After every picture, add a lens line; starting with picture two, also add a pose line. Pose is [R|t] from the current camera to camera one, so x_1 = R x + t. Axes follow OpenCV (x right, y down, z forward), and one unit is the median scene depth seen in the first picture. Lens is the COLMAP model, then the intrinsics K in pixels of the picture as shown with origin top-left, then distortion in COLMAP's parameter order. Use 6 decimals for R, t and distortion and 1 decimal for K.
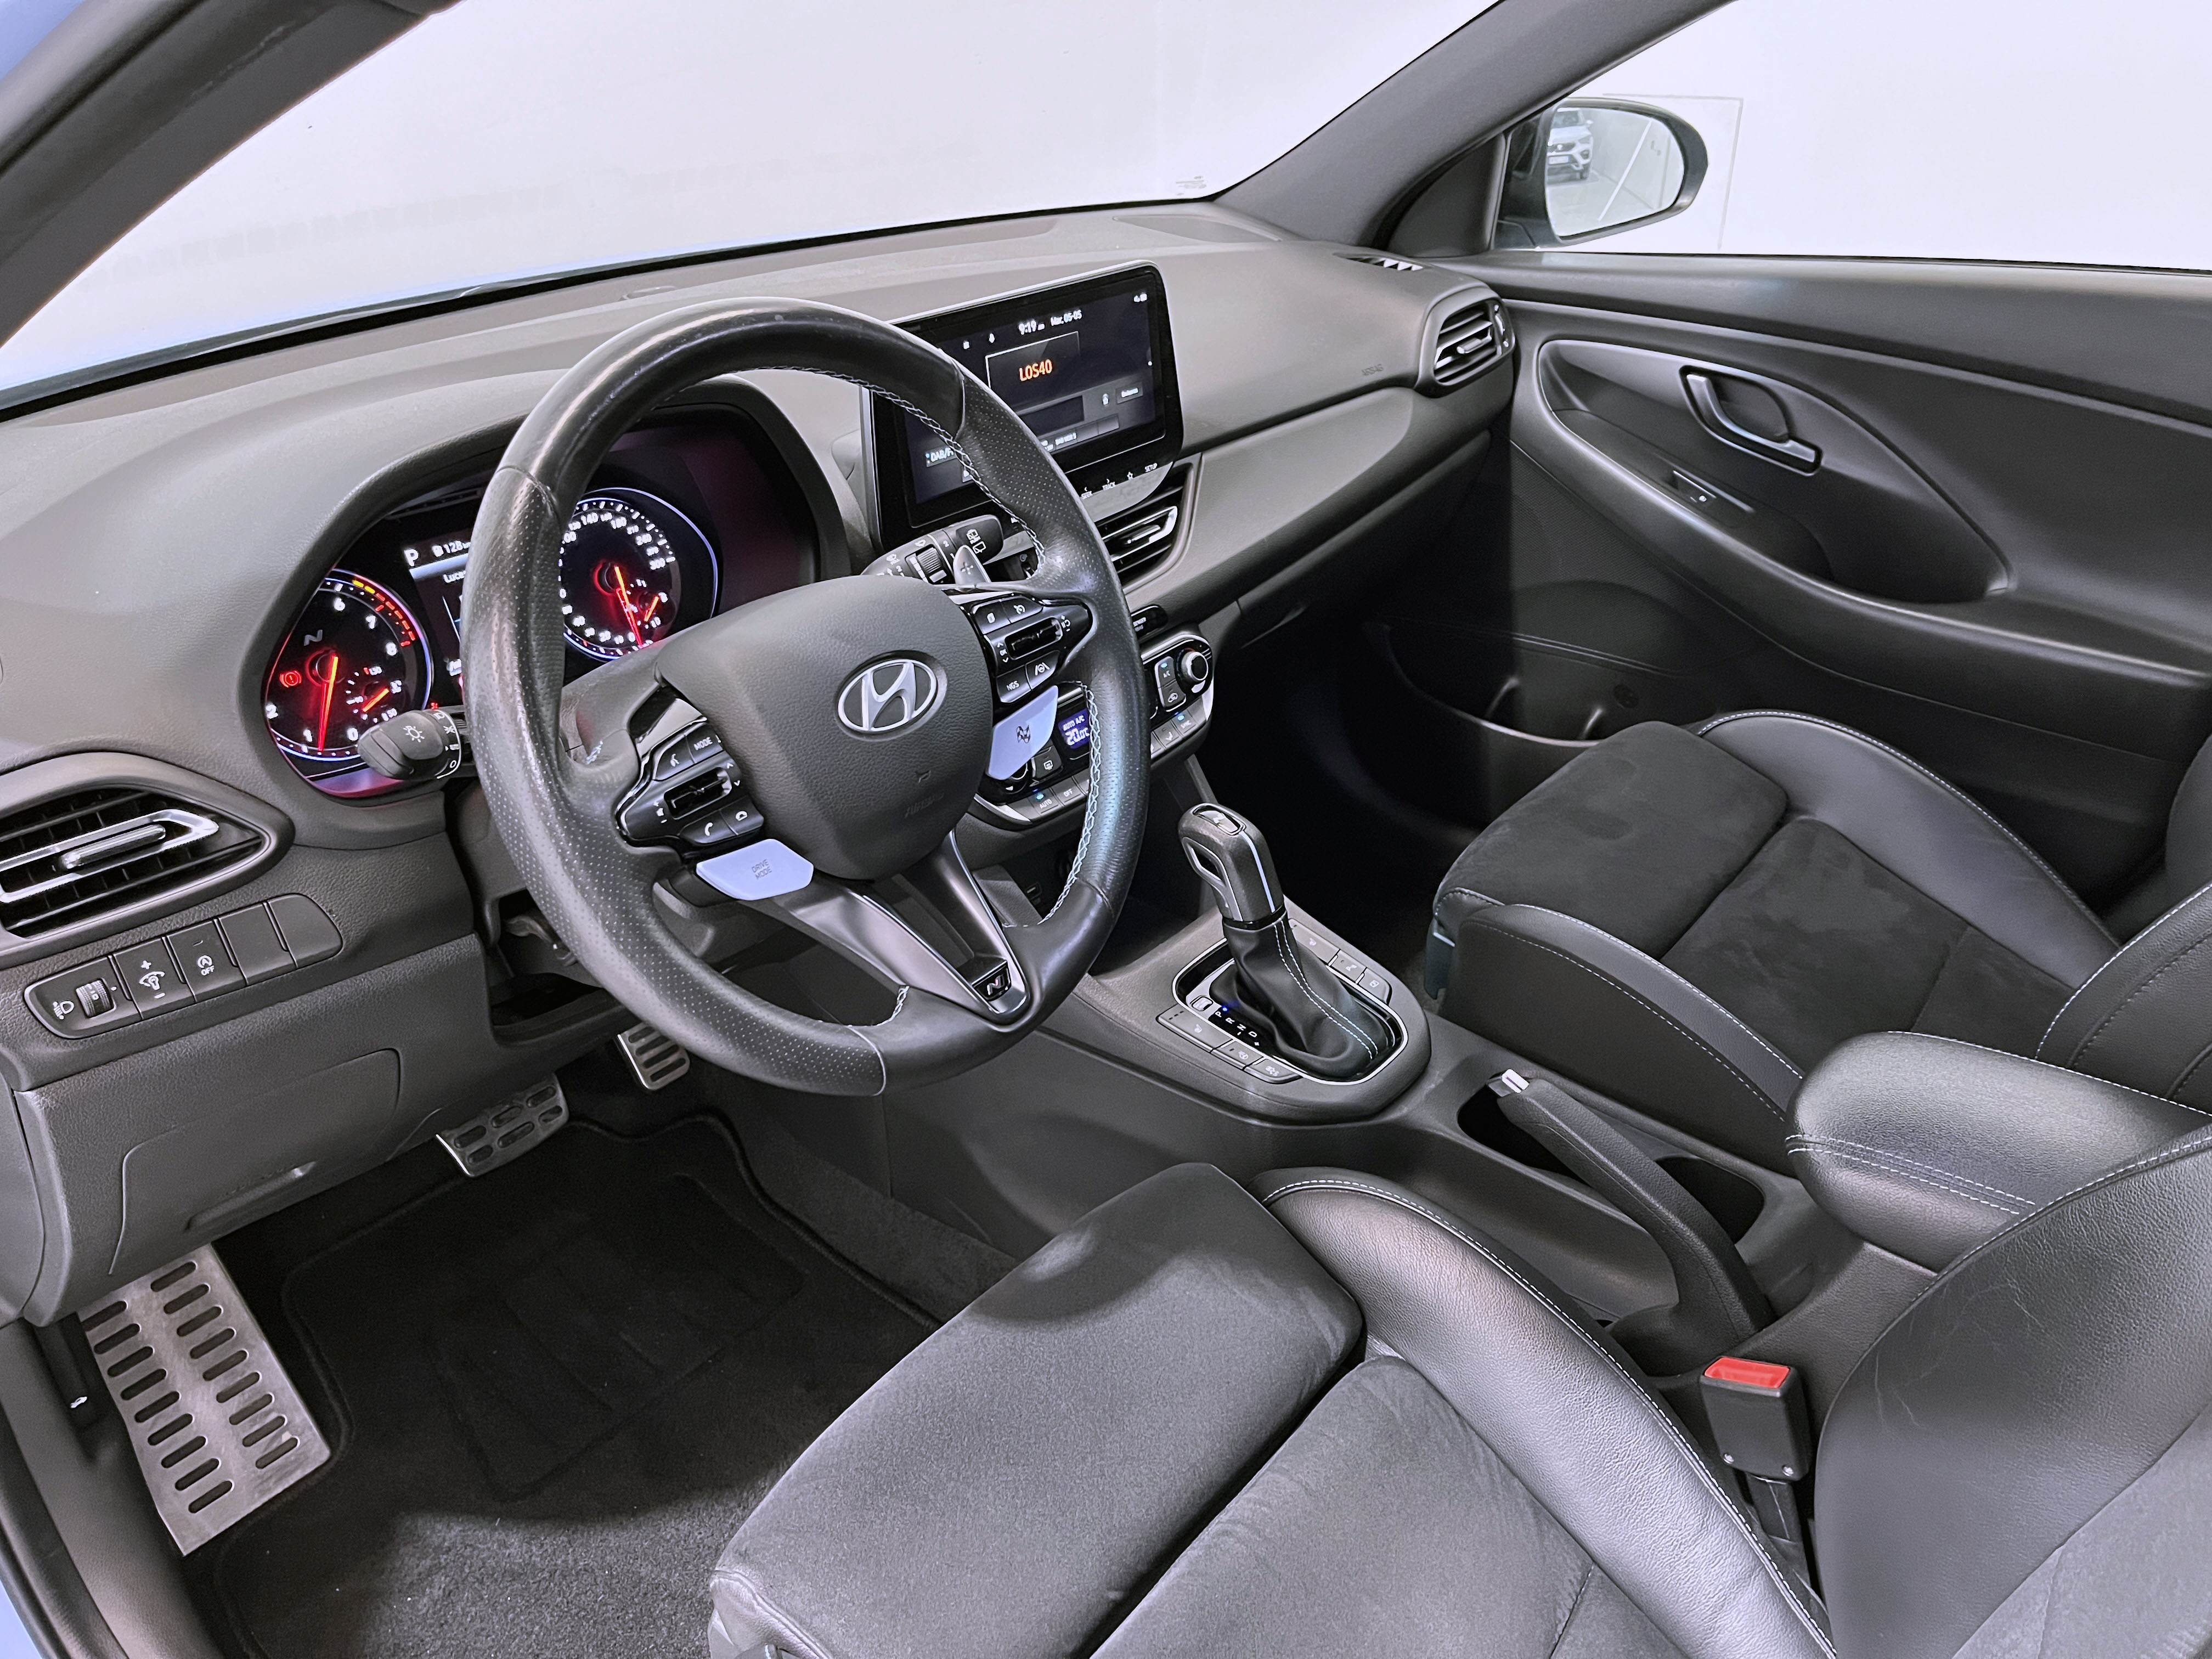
lens RADIAL K [[1758.8, 0, 1105.8], [0, 1758.8, 840.2], [0, 0, 1]] dist [0.091478, -0.124095]
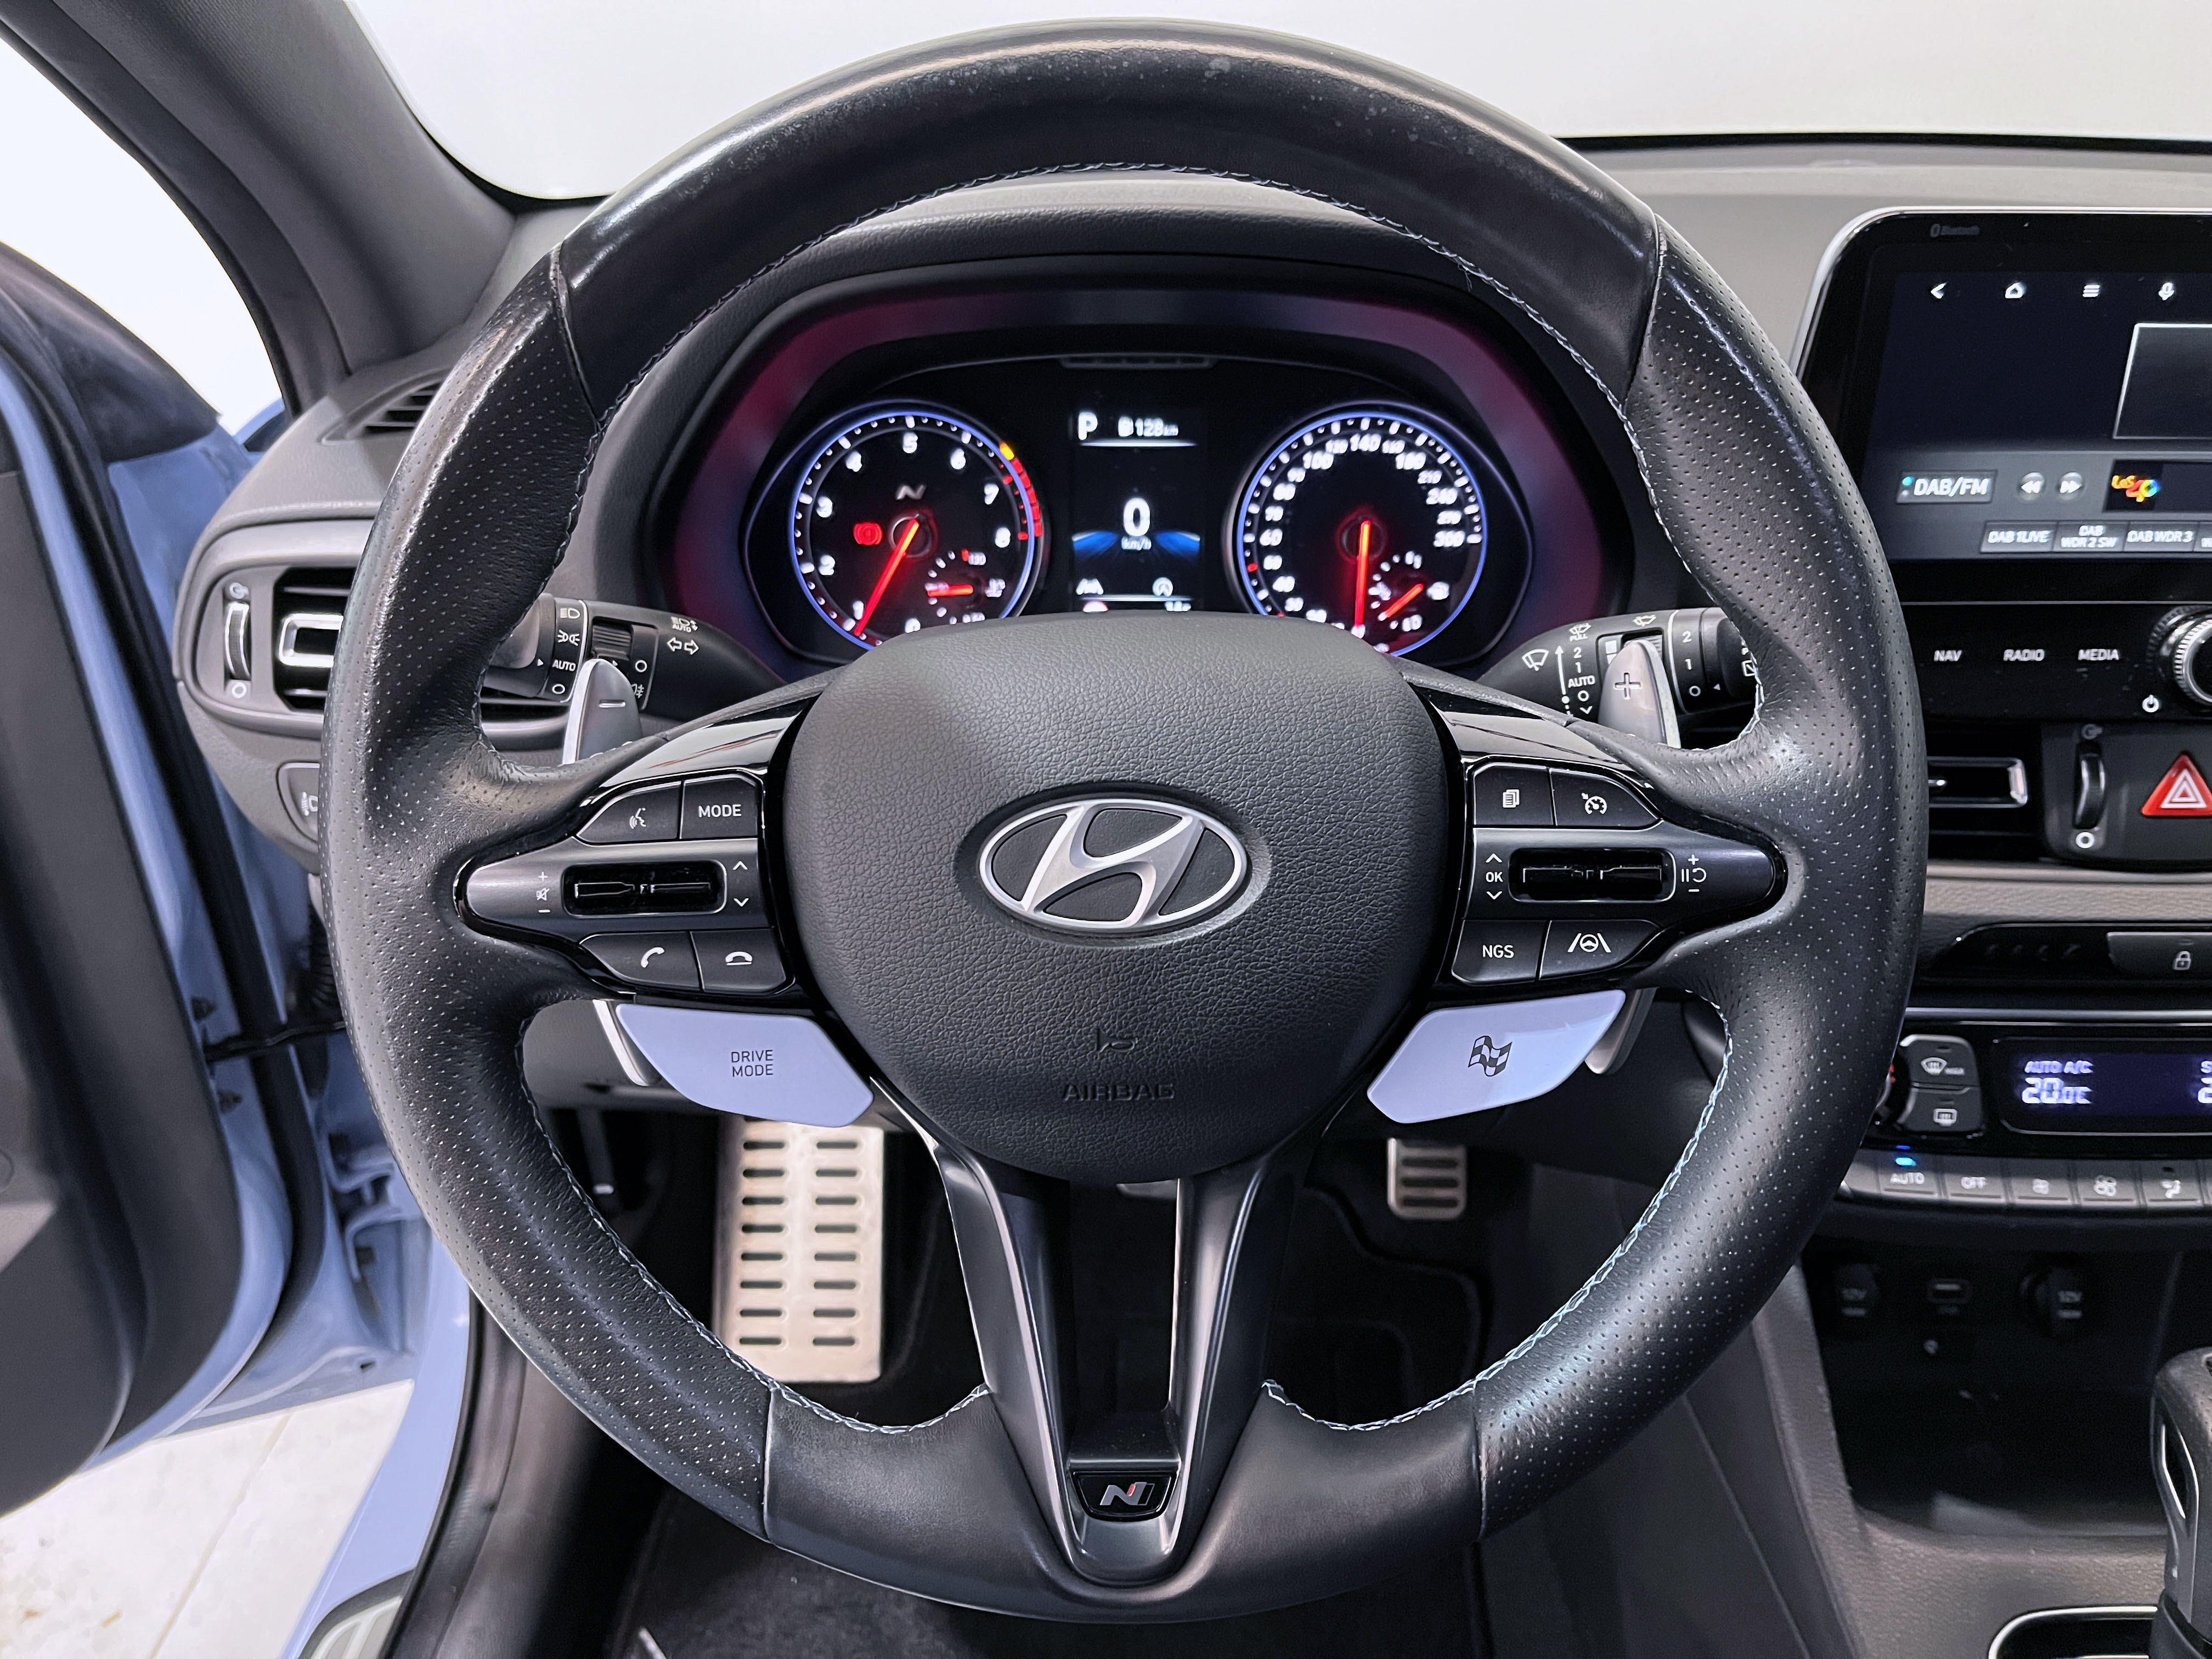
lens RADIAL K [[1758.8, 0, 1105.8], [0, 1758.8, 840.2], [0, 0, 1]] dist [0.091478, -0.124095]
pose [[0.617582, 0.394311, -0.680523, 0.155229], [-0.374431, 0.908307, 0.186494, -0.135283], [0.691661, 0.139634, 0.708596, 0.495371]]
